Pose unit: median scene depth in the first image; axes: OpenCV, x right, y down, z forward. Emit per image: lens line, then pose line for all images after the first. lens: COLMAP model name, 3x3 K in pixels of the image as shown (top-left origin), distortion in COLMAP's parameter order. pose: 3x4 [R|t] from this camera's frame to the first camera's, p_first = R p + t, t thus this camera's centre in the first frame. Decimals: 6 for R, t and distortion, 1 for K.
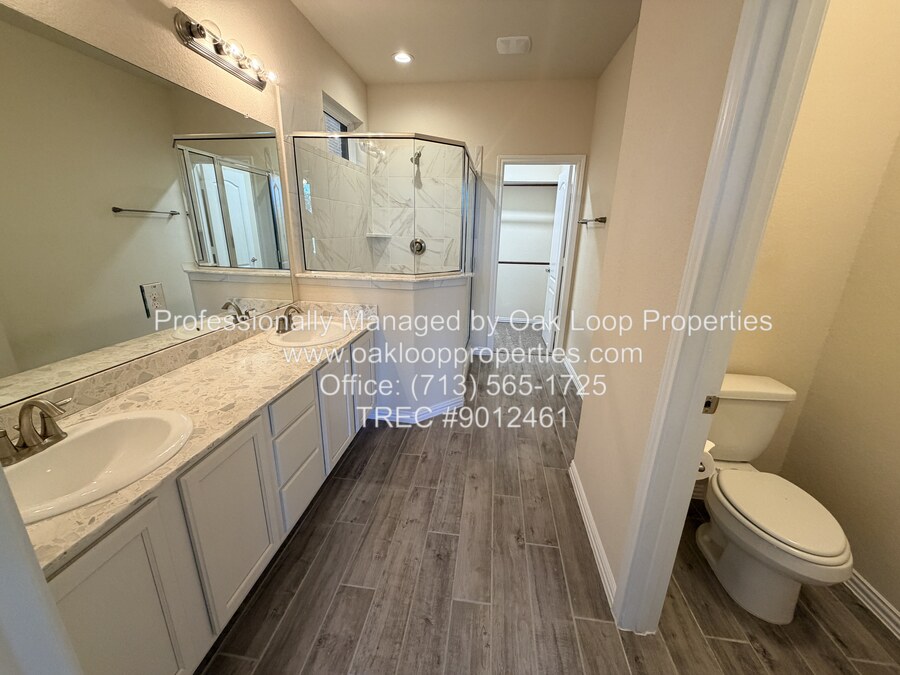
lens RADIAL K [[357.0, 0, 449.0], [0, 357.0, 337.2], [0, 0, 1]] dist [-0.000211, 0.000286]
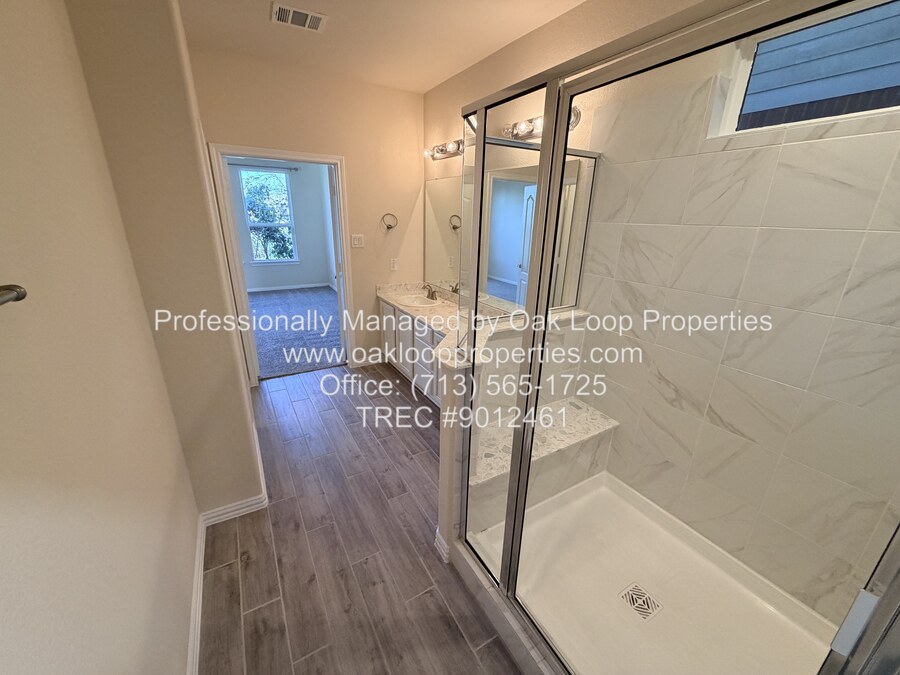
lens RADIAL K [[357.0, 0, 448.6], [0, 357.0, 337.6], [0, 0, 1]] dist [-0.000211, 0.000286]
pose [[-0.787804, 0.159980, -0.594786, 0.332726], [-0.217618, 0.831099, 0.511779, -0.432717], [0.576200, 0.532617, -0.619929, 1.202204]]
